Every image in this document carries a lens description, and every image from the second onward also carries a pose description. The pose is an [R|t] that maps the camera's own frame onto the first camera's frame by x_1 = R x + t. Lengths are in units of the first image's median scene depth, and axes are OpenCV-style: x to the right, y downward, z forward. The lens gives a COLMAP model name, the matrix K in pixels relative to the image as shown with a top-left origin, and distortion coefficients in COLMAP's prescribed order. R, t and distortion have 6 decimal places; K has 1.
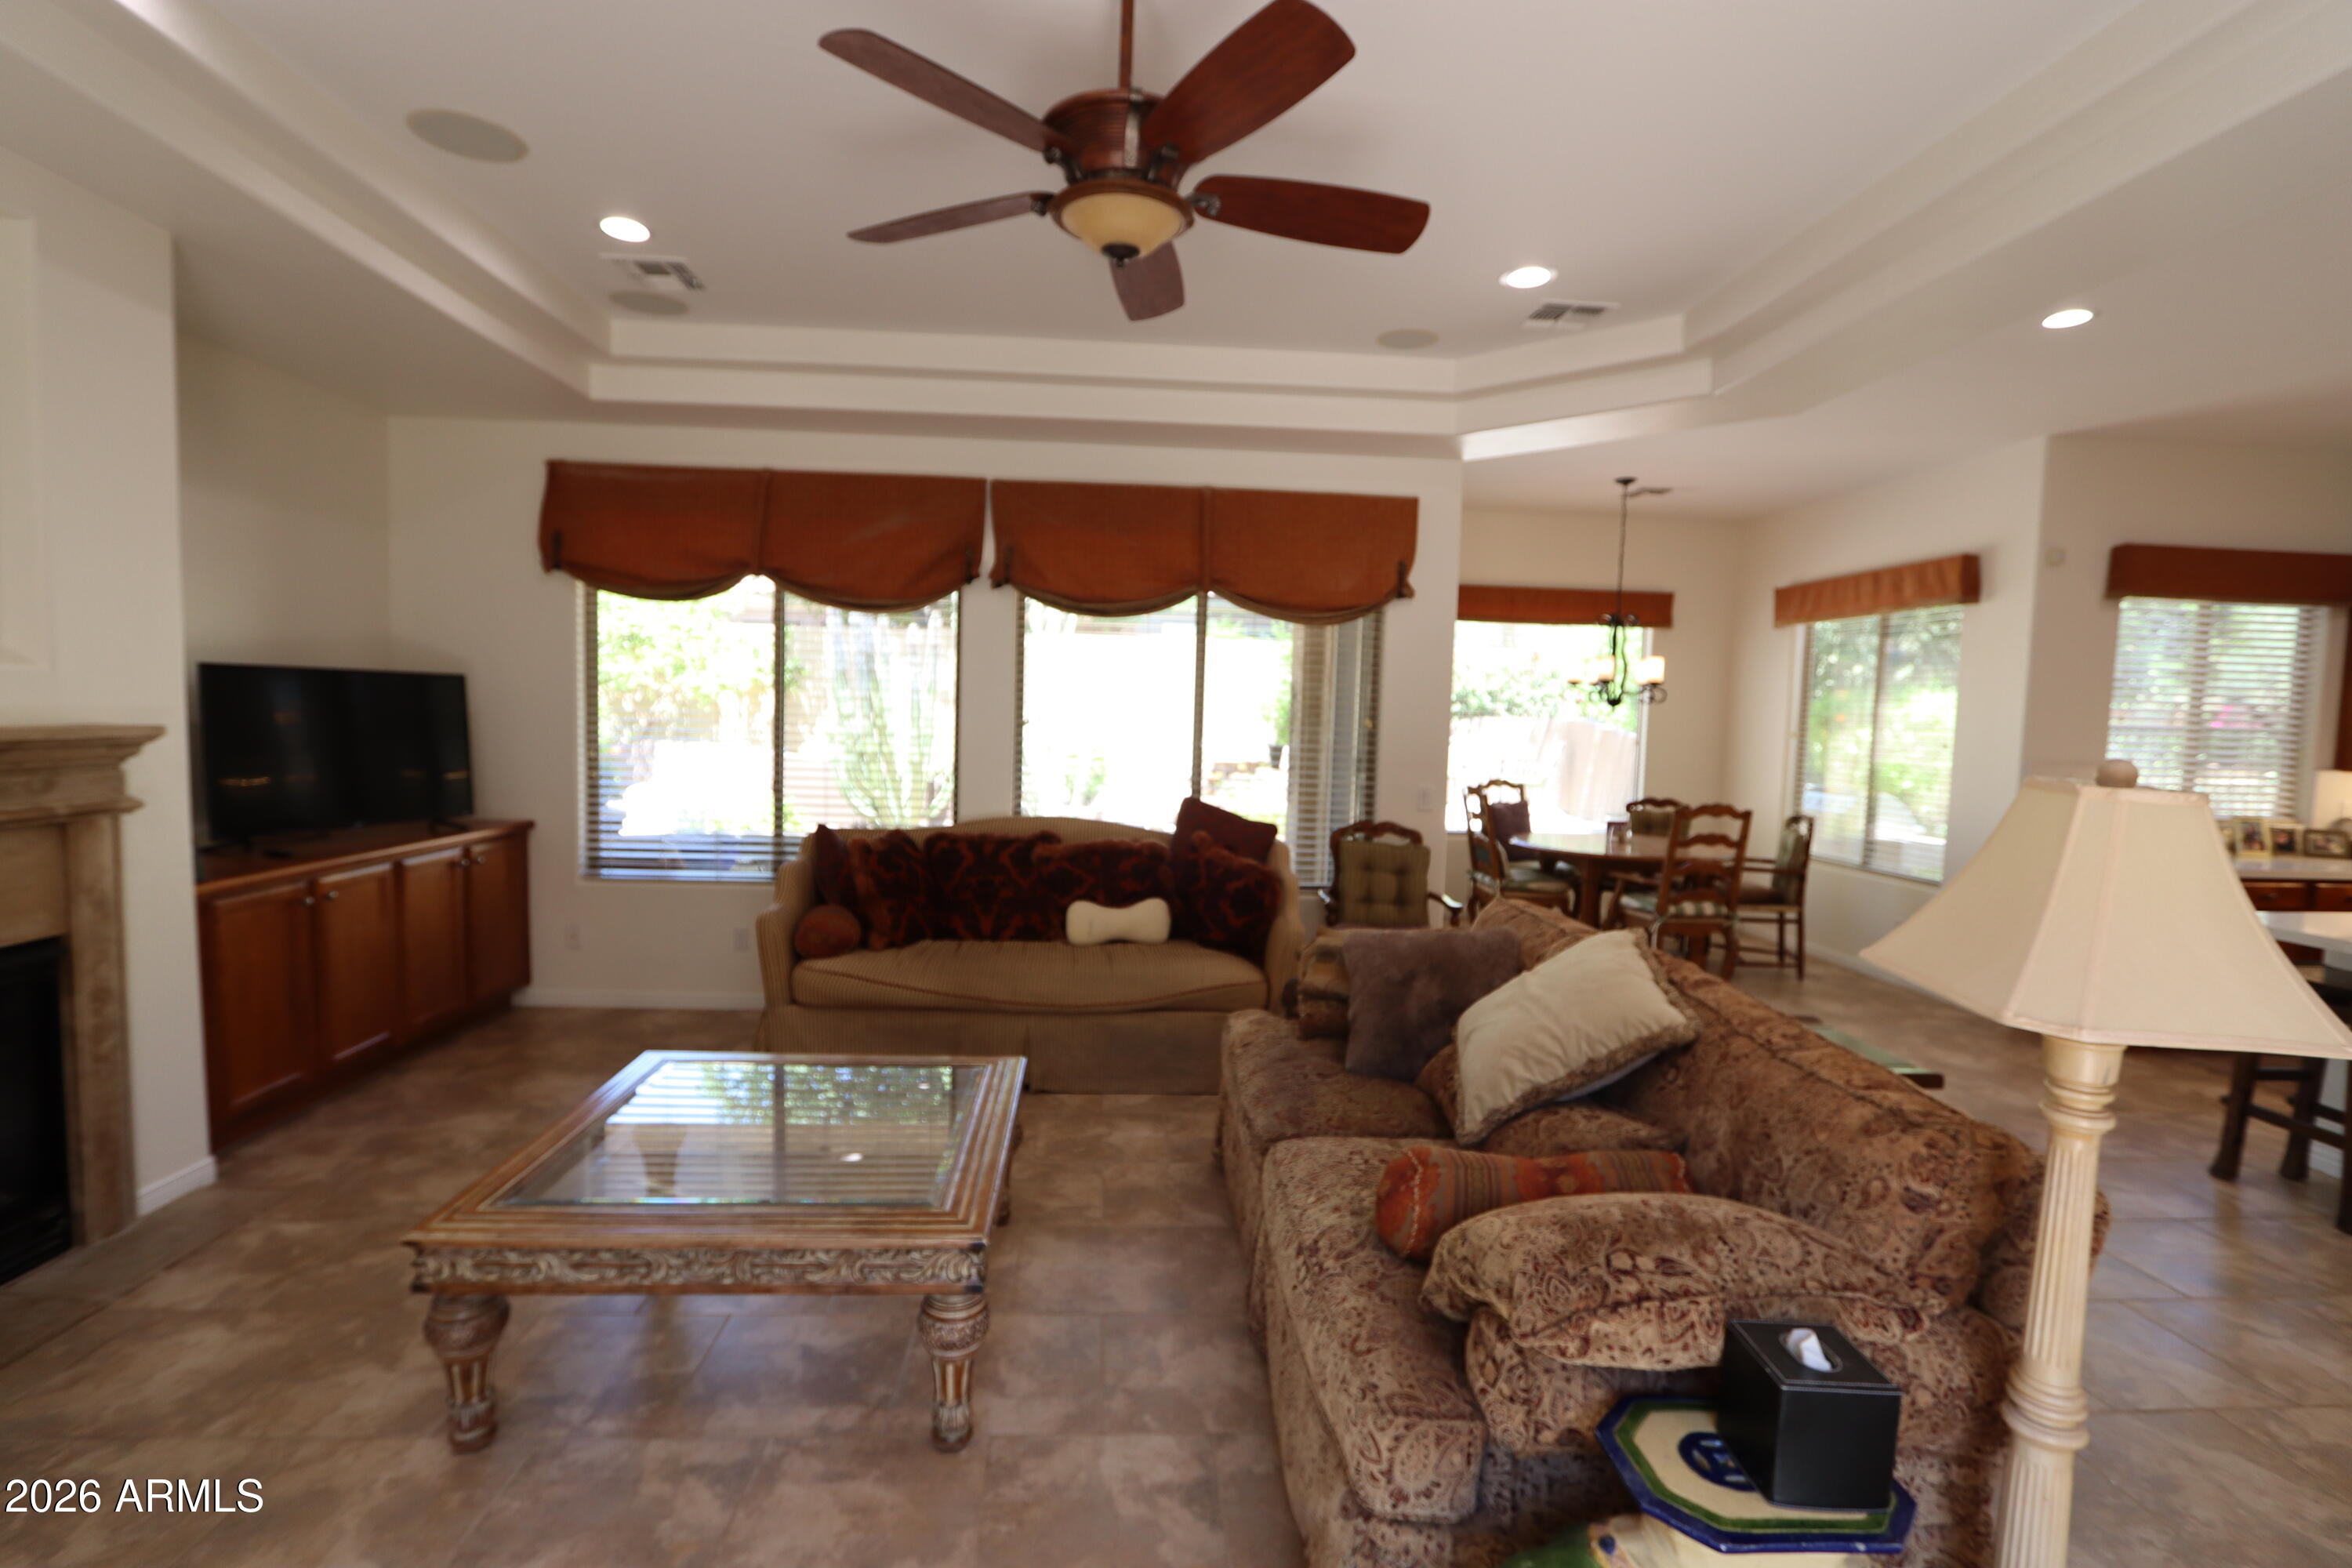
lens RADIAL K [[1086.1, 0, 1174.7], [0, 1086.1, 793.9], [0, 0, 1]] dist [-0.021396, 0.004327]
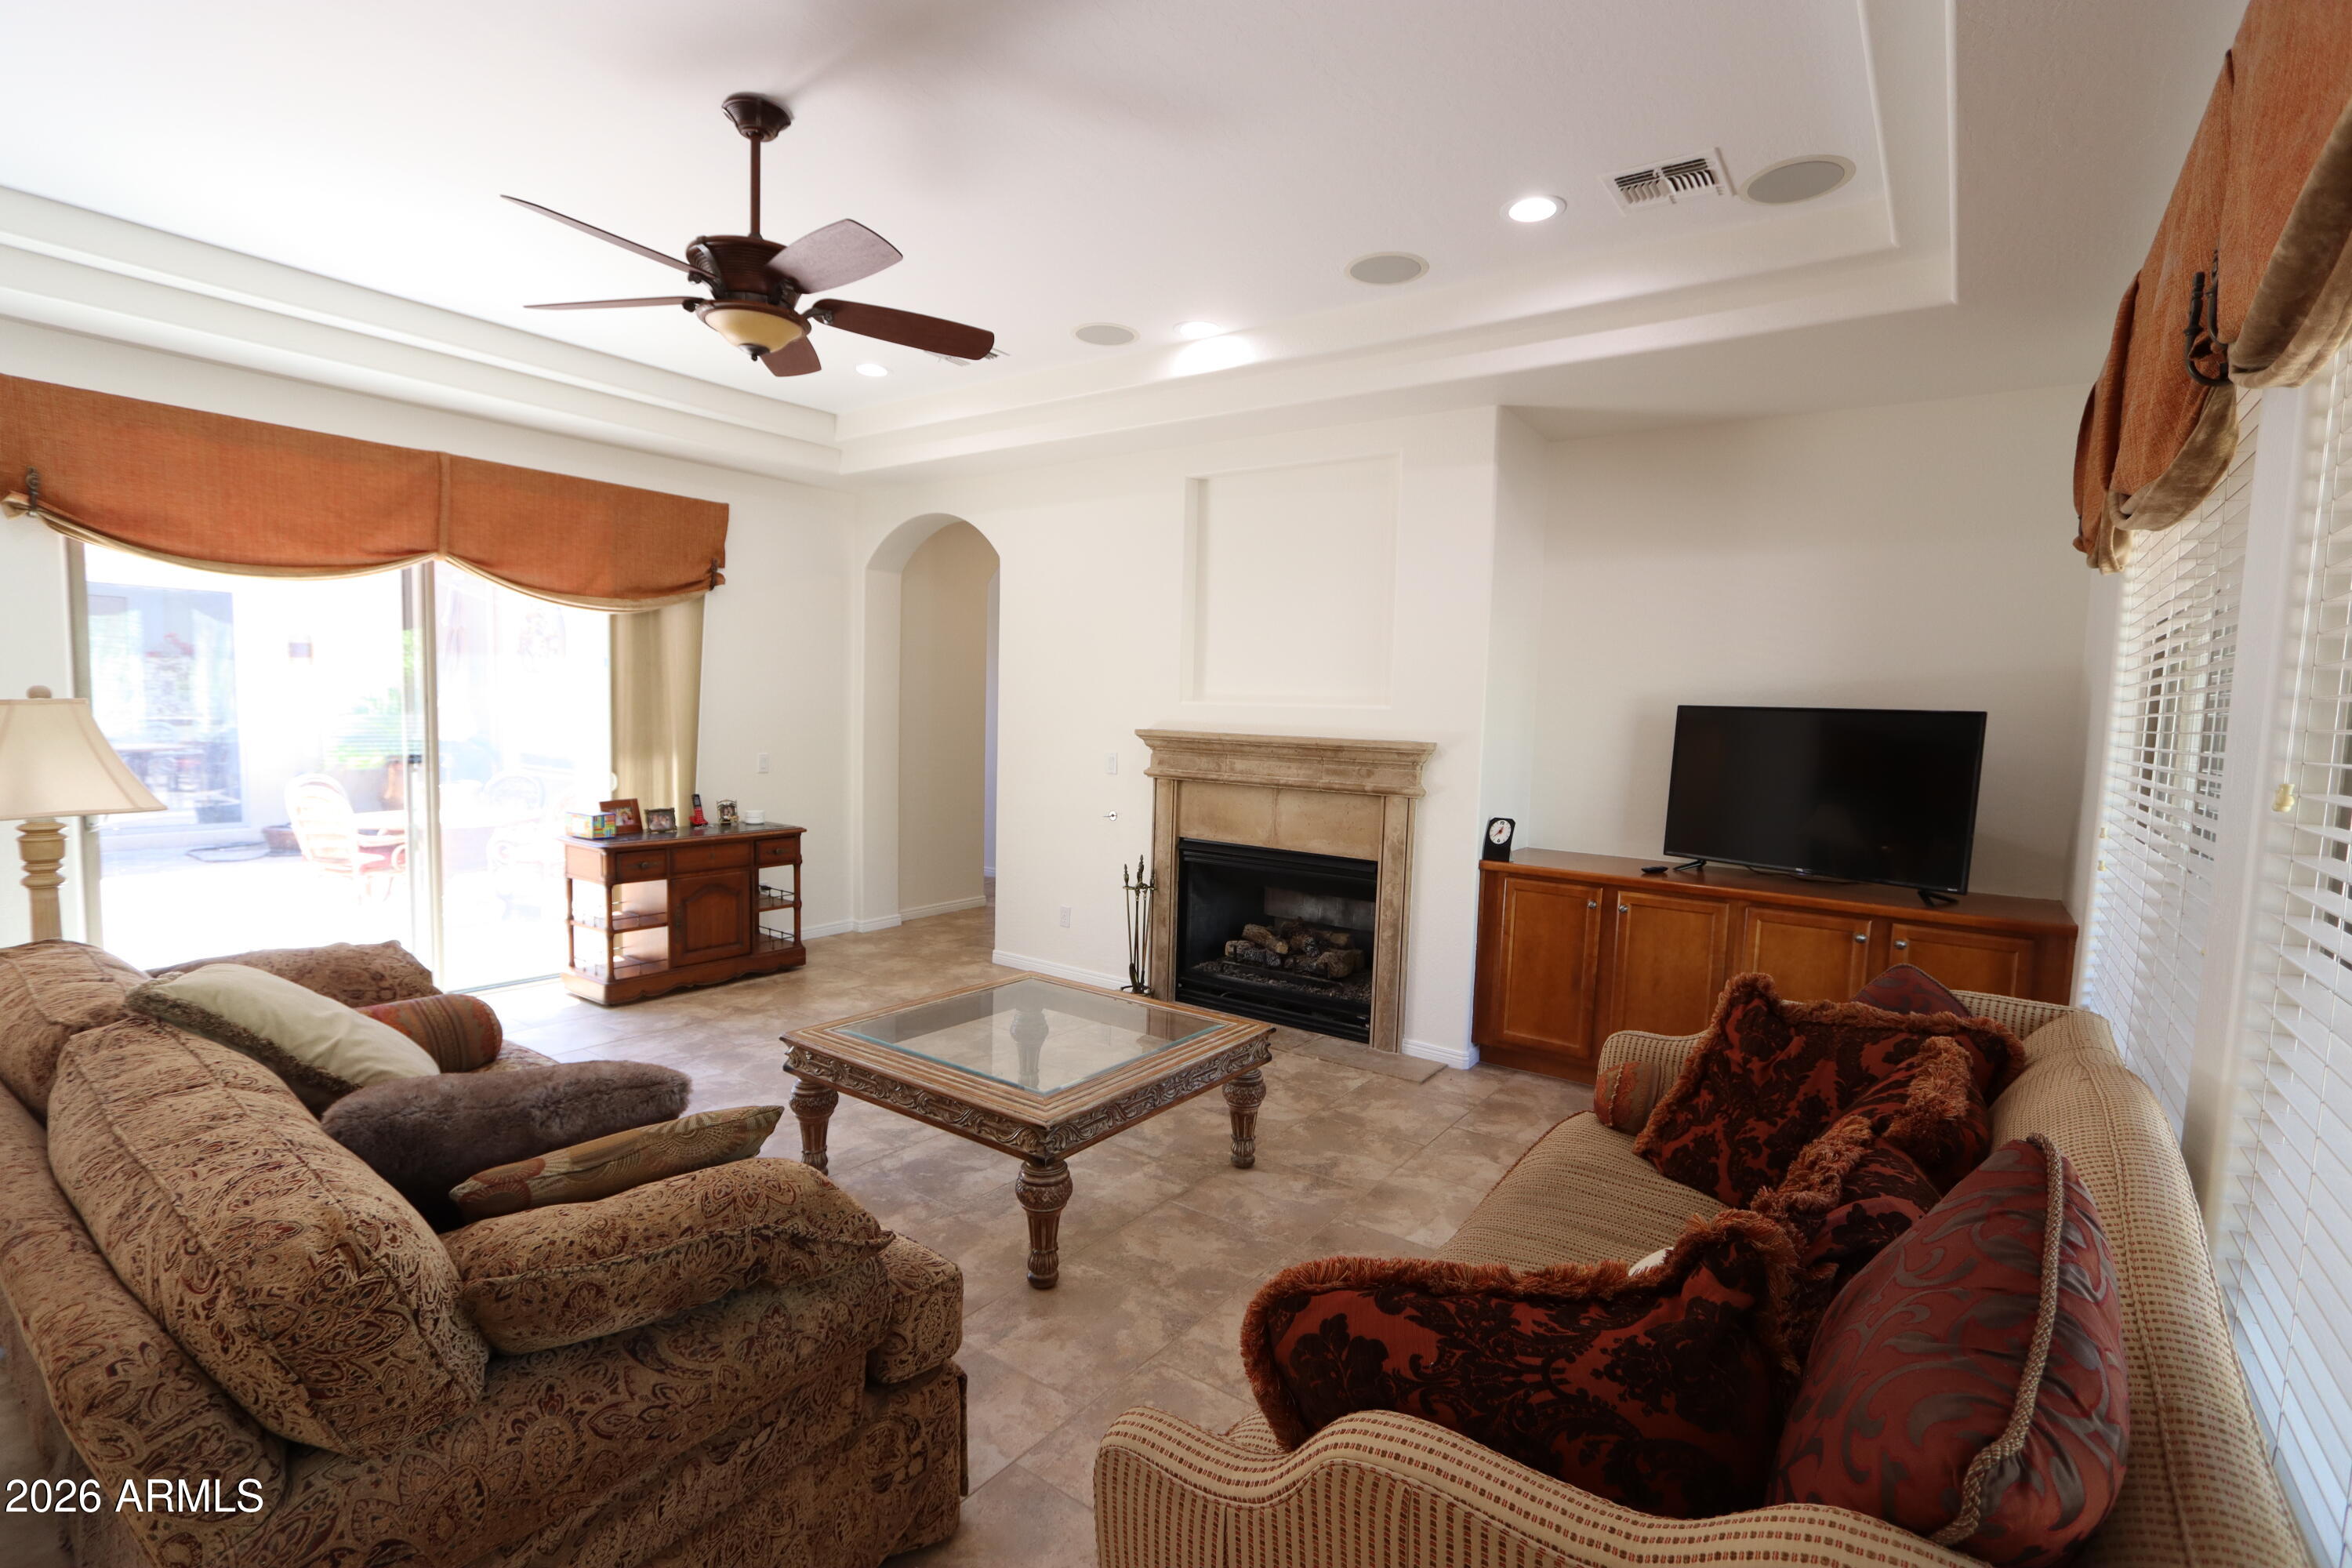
lens RADIAL K [[1086.1, 0, 1174.7], [0, 1086.1, 793.9], [0, 0, 1]] dist [-0.021396, 0.004327]
pose [[-0.632712, 0.016281, -0.774216, 0.444626], [-0.104494, 0.988840, 0.106189, -0.109528], [0.767305, 0.148088, -0.623950, 1.564591]]
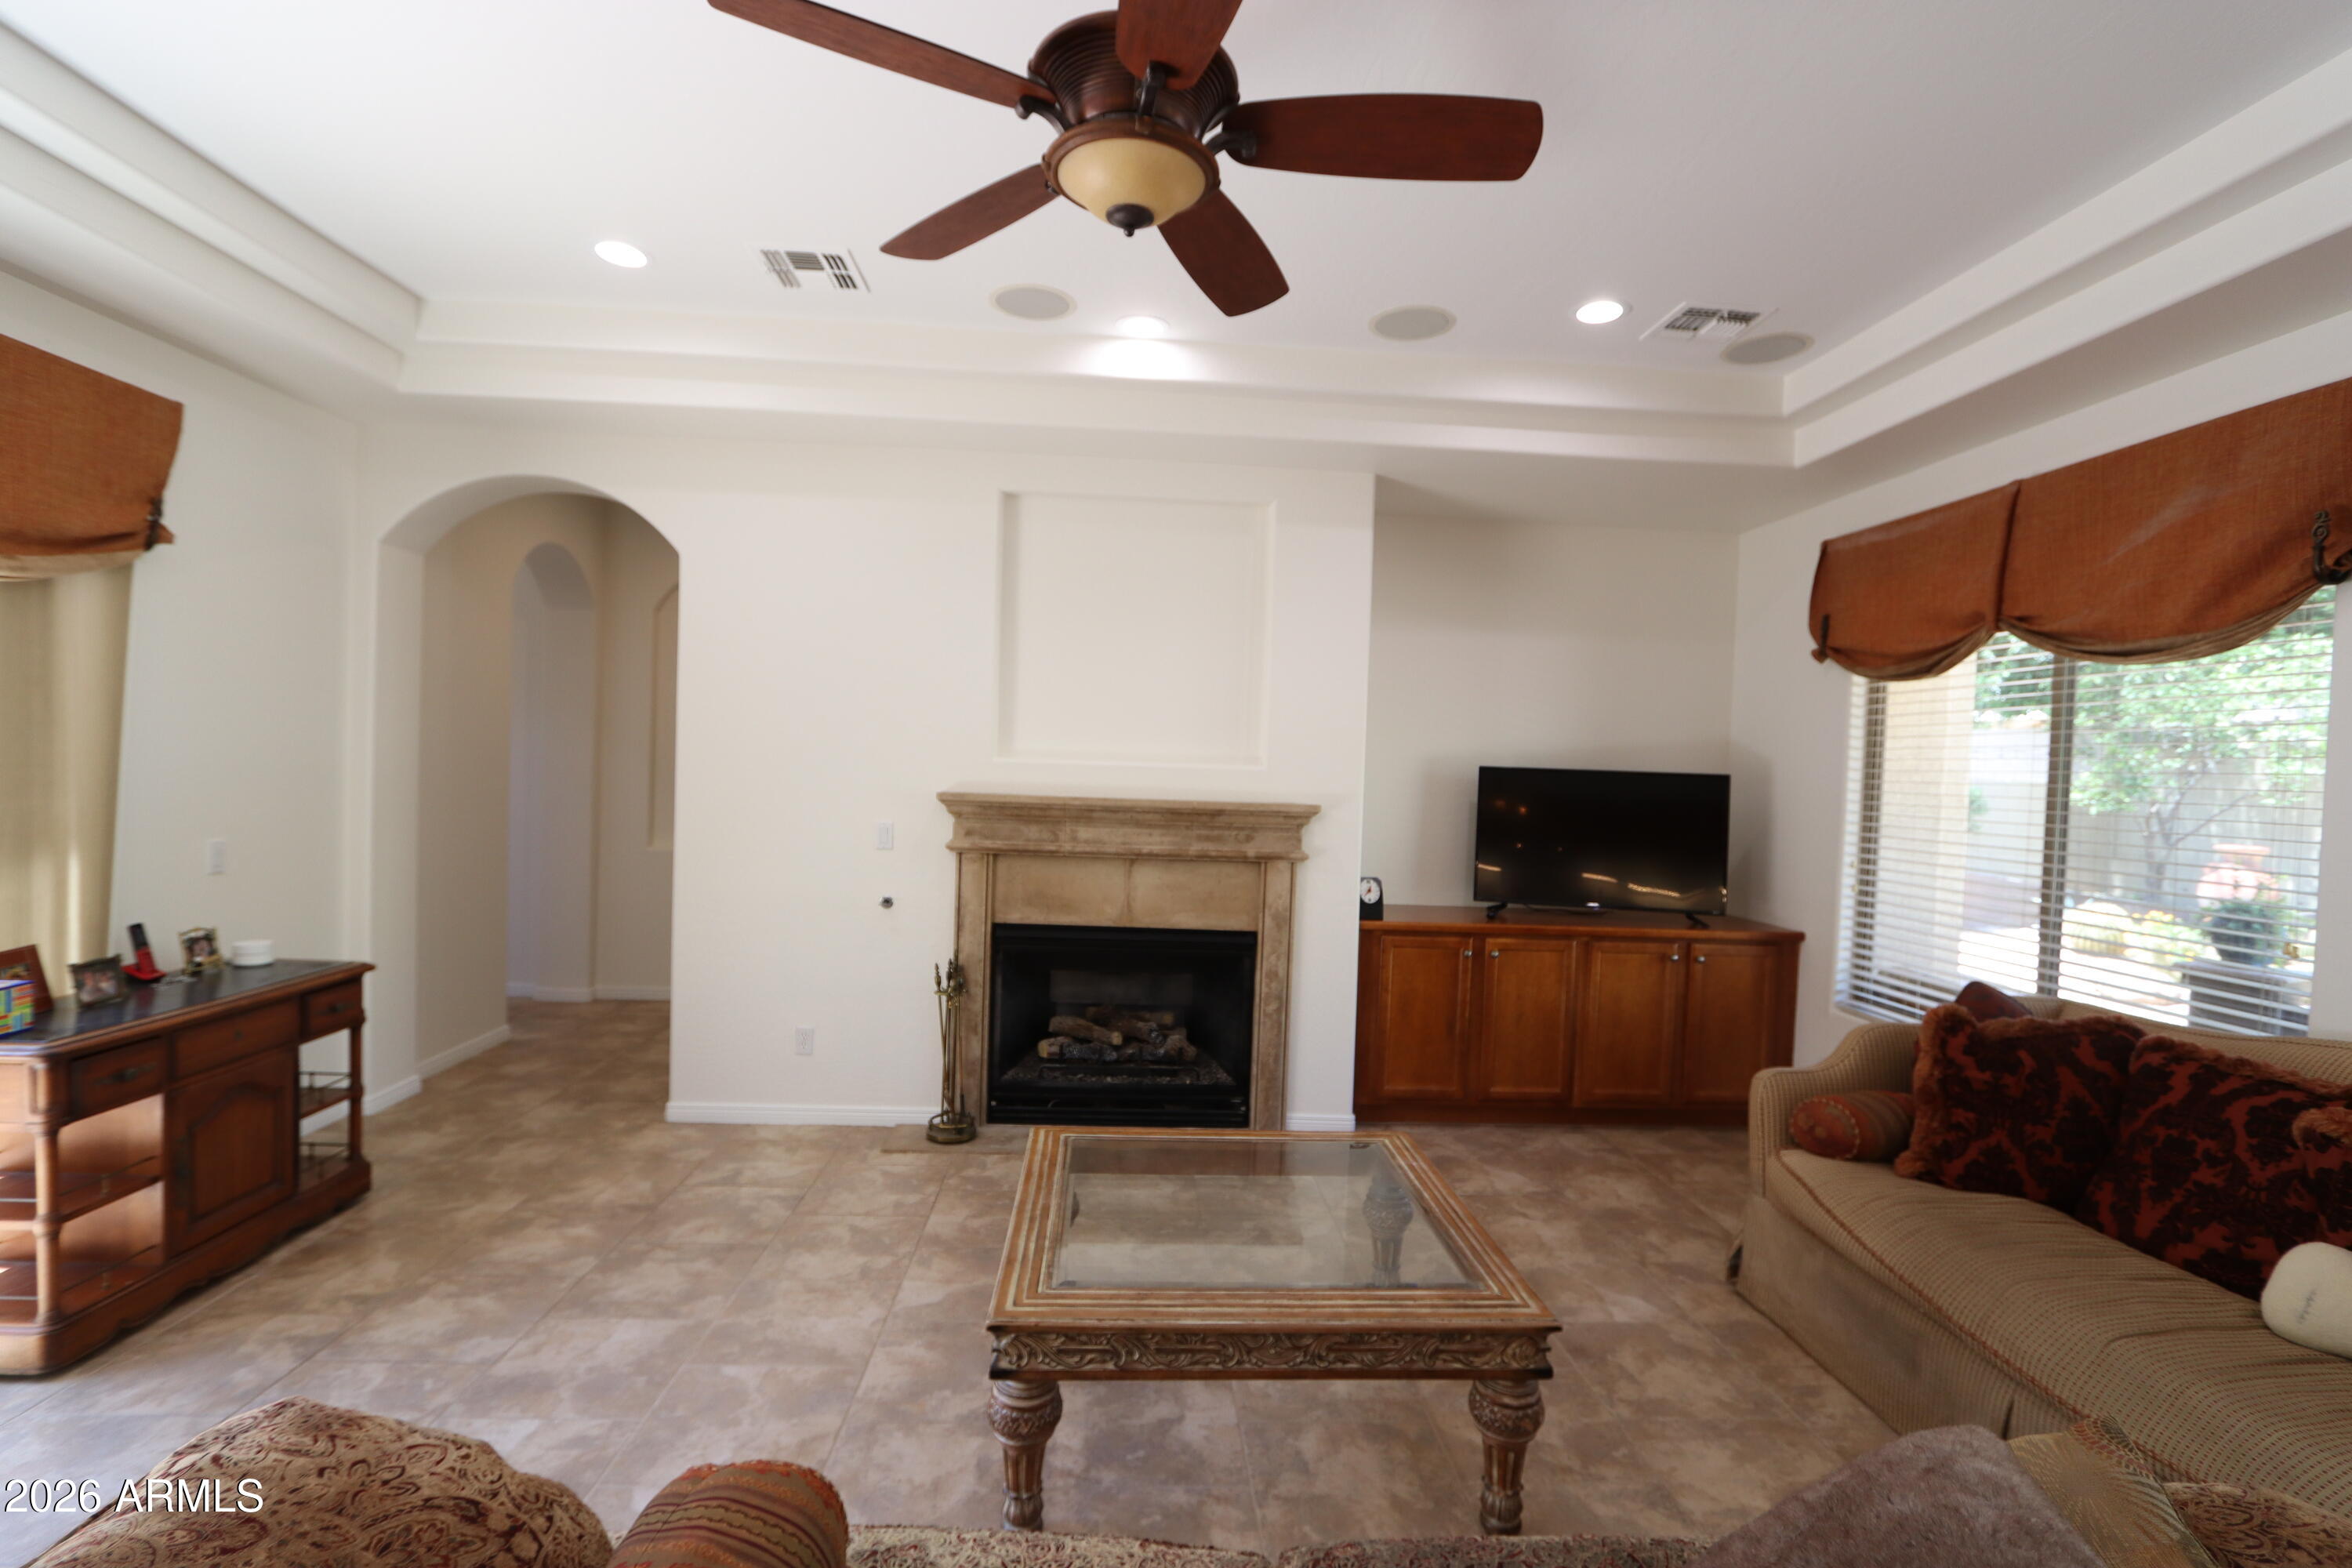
lens RADIAL K [[1086.1, 0, 1174.7], [0, 1086.1, 793.9], [0, 0, 1]] dist [-0.021396, 0.004327]
pose [[-0.000463, -0.001714, -0.999998, 0.520591], [-0.109440, 0.993992, -0.001653, -0.051025], [0.993993, 0.109439, -0.000648, 0.733945]]
